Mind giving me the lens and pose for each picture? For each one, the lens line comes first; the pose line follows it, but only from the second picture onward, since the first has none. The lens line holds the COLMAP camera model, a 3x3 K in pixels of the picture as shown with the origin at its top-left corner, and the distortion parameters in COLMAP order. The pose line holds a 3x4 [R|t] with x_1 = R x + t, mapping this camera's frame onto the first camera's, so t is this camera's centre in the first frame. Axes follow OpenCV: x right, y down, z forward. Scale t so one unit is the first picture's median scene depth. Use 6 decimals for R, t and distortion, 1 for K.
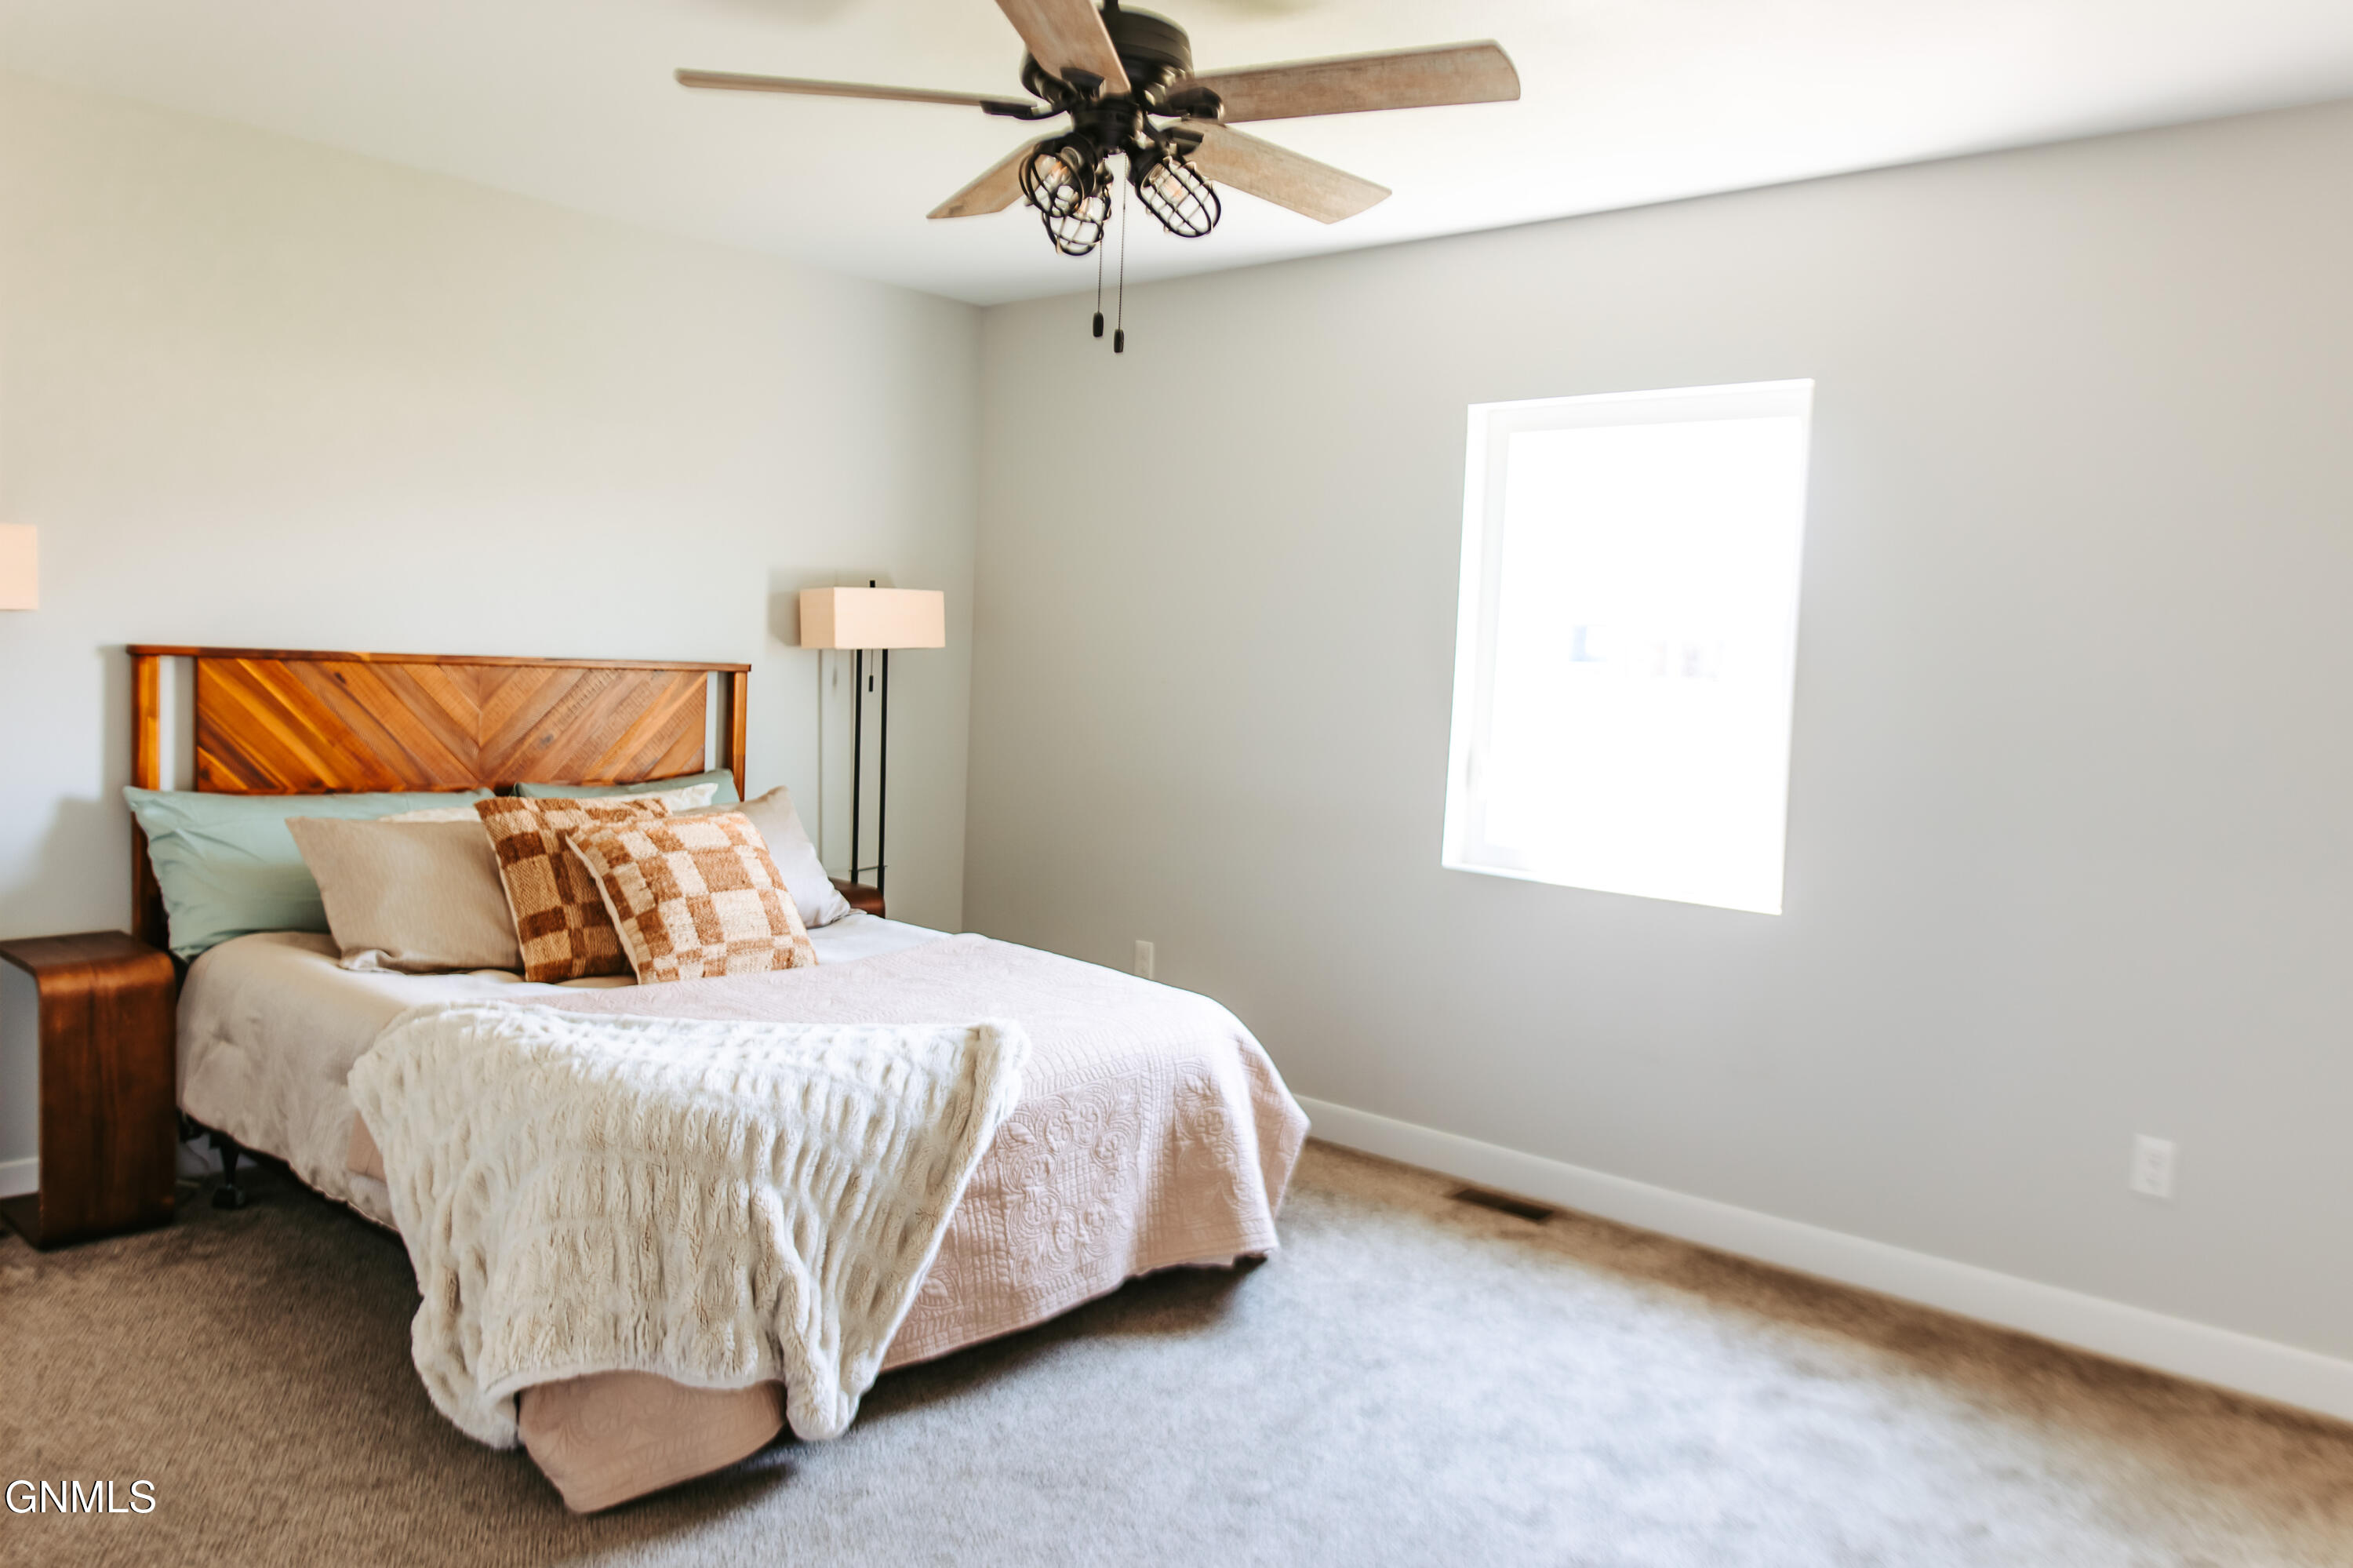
lens RADIAL K [[1679.0, 0, 1179.6], [0, 1679.0, 775.8], [0, 0, 1]] dist [-0.012936, 0.004553]
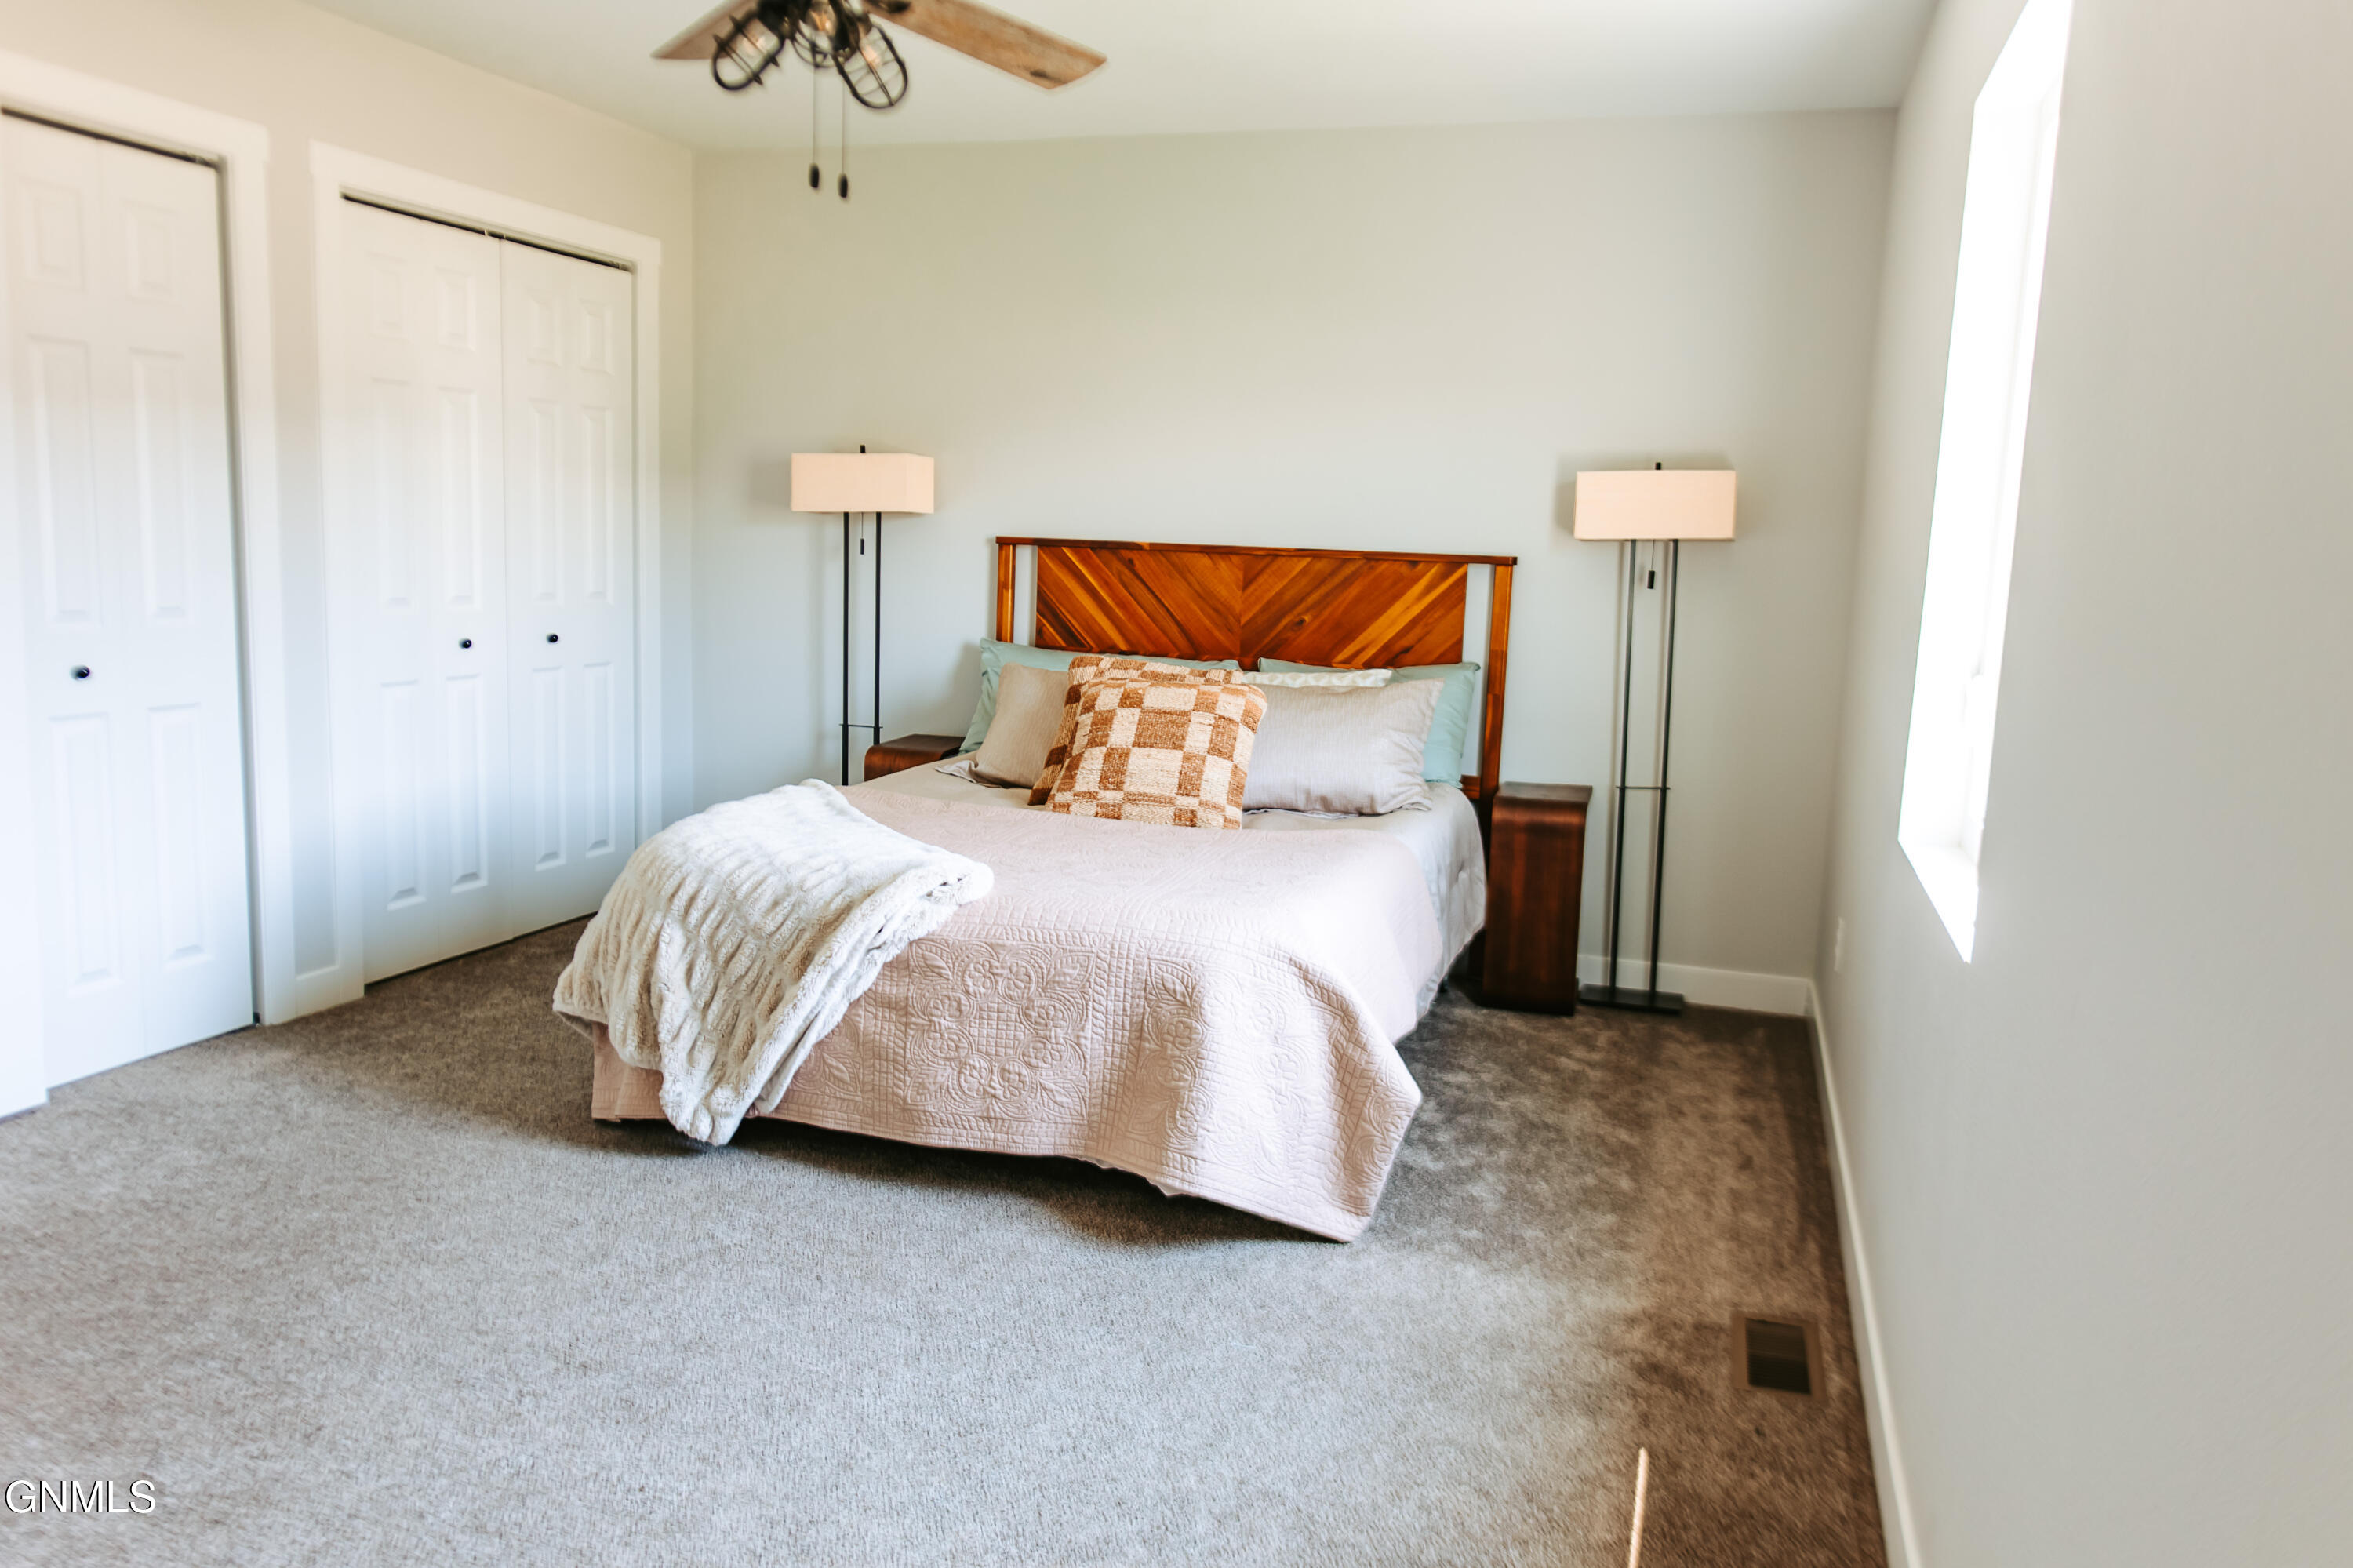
lens RADIAL K [[1679.0, 0, 1179.6], [0, 1679.0, 775.8], [0, 0, 1]] dist [-0.012936, 0.004553]
pose [[0.405662, 0.103396, -0.908156, 0.735546], [-0.081066, 0.993736, 0.076929, 0.000759], [0.910421, 0.042414, 0.411503, 0.562330]]
